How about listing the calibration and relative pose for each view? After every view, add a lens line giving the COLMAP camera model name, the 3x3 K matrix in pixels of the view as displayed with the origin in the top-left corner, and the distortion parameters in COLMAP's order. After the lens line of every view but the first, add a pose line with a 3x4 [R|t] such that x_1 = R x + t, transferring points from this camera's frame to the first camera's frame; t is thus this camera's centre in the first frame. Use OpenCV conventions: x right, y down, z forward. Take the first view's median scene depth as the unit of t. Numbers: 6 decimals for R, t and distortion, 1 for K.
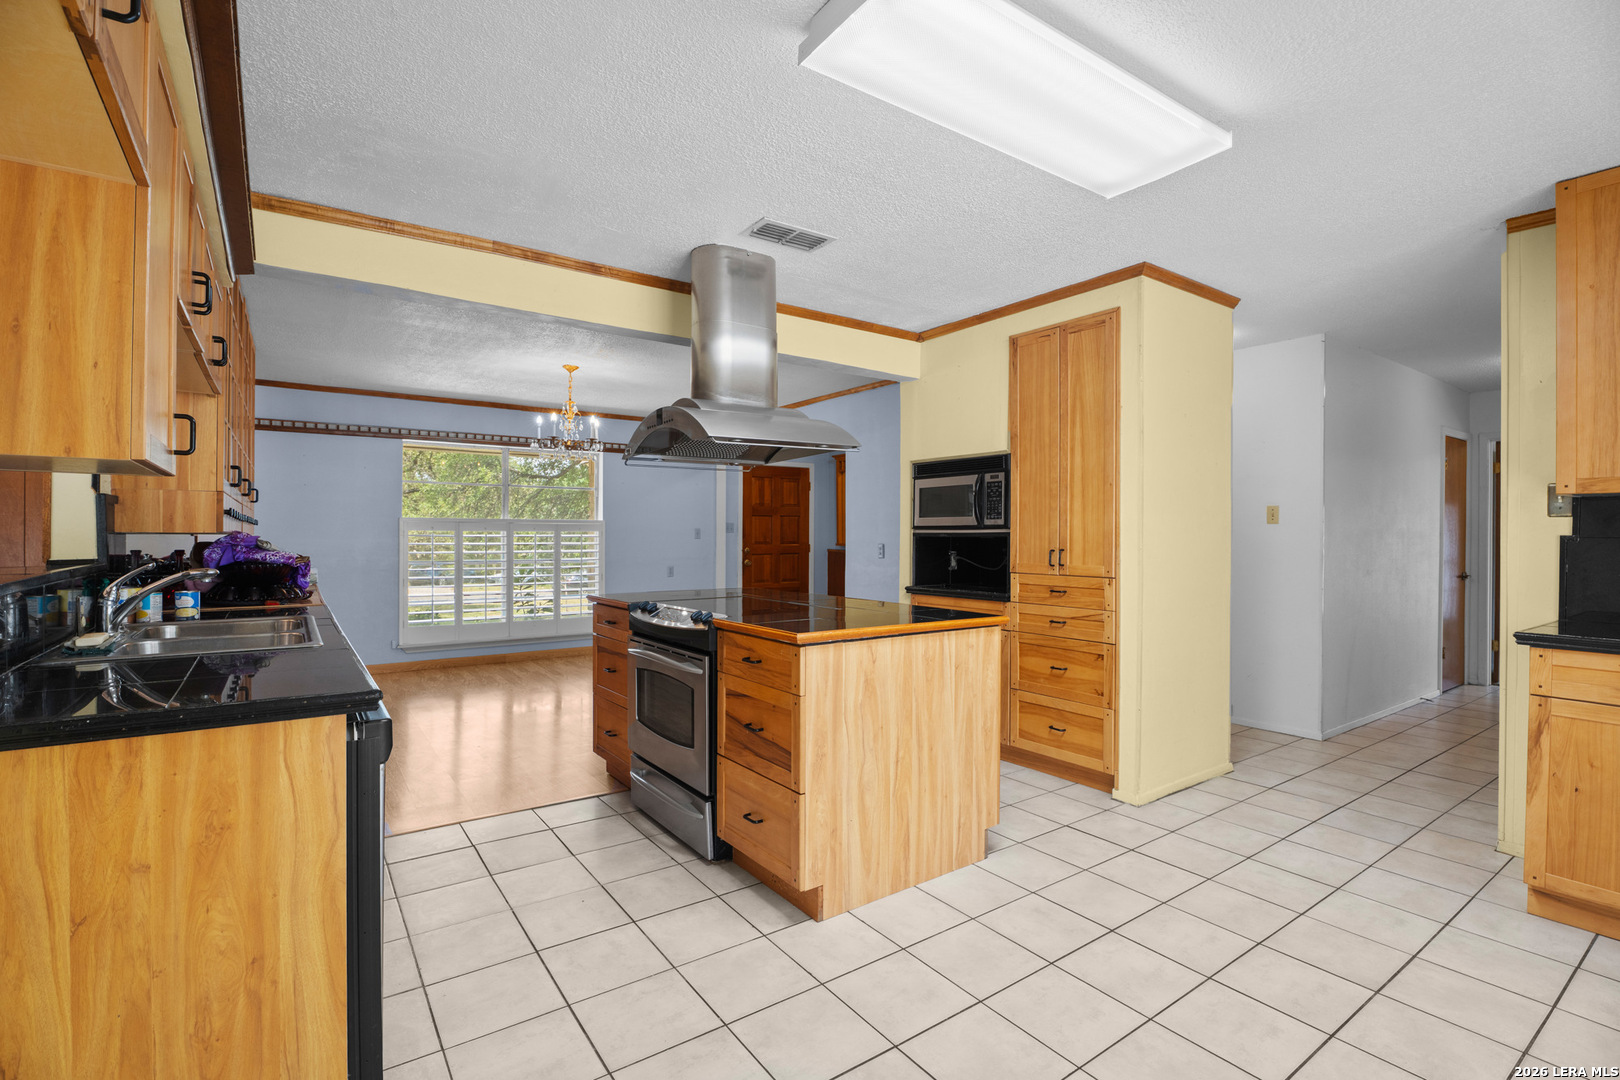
lens RADIAL K [[742.2, 0, 797.1], [0, 742.2, 538.3], [0, 0, 1]] dist [-0.017528, 0.000044]
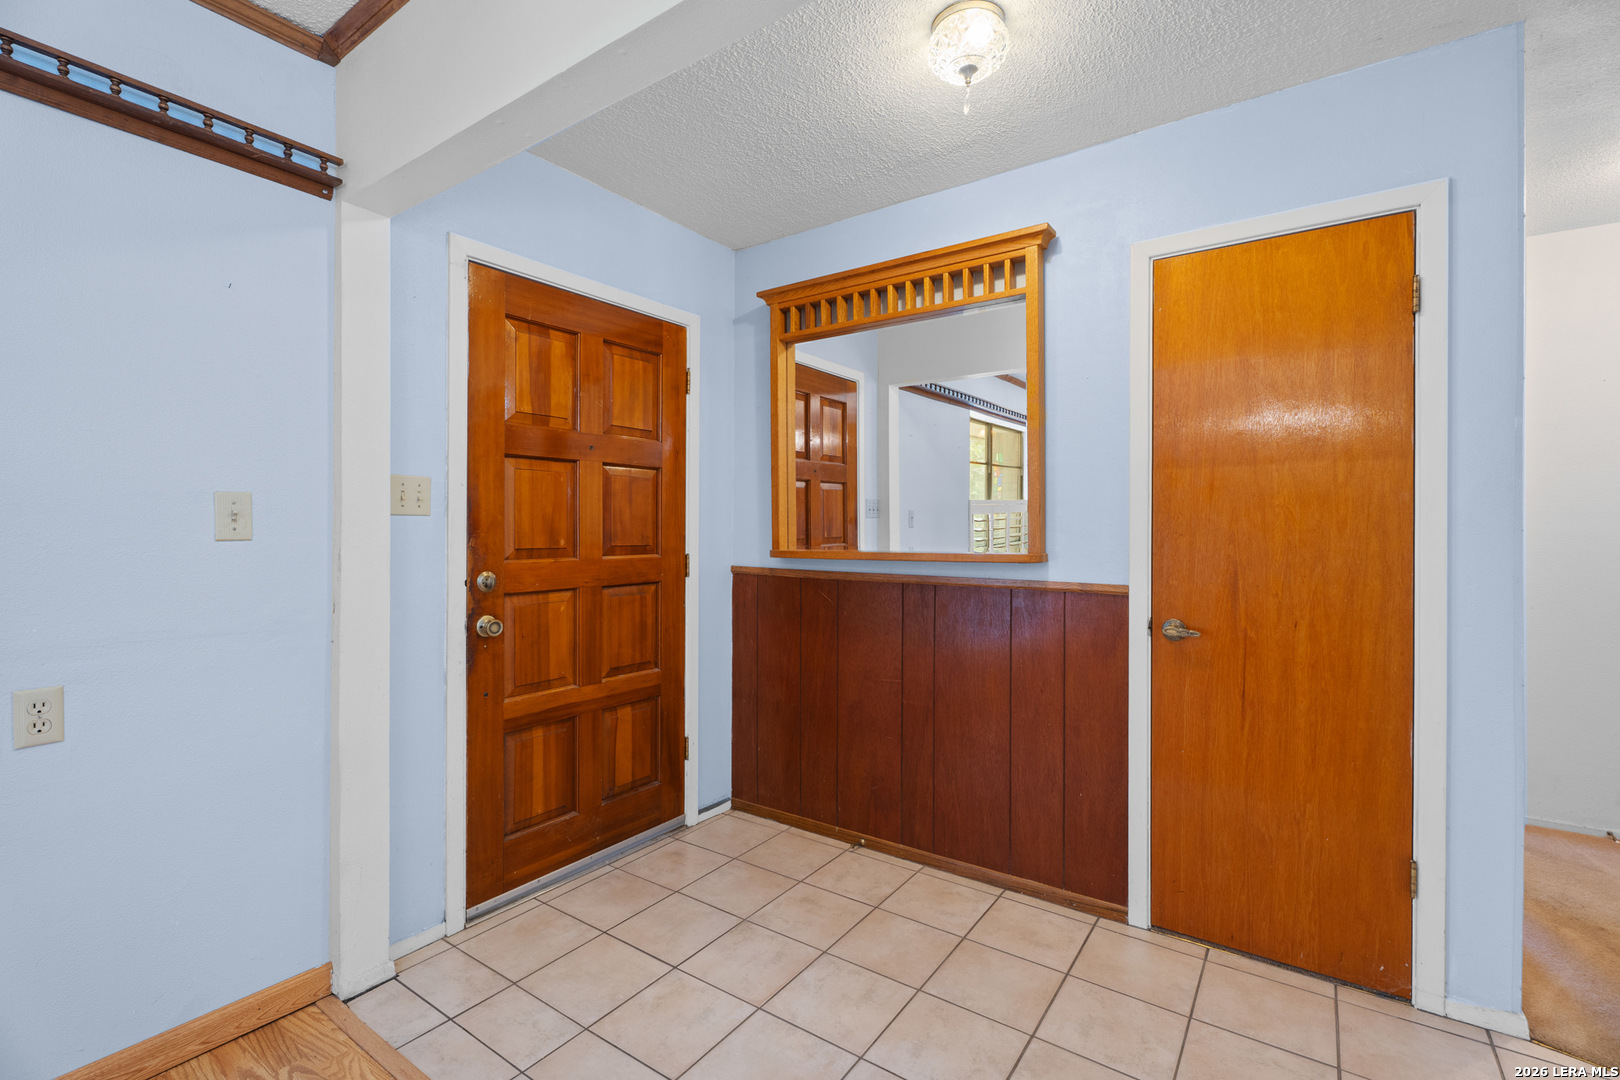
lens RADIAL K [[742.2, 0, 811.6], [0, 742.2, 538.7], [0, 0, 1]] dist [-0.017528, 0.000044]
pose [[0.945335, -0.007758, 0.326008, -0.041327], [0.005701, 0.999957, 0.007267, -0.000989], [-0.326050, -0.005011, 0.945339, 0.682820]]
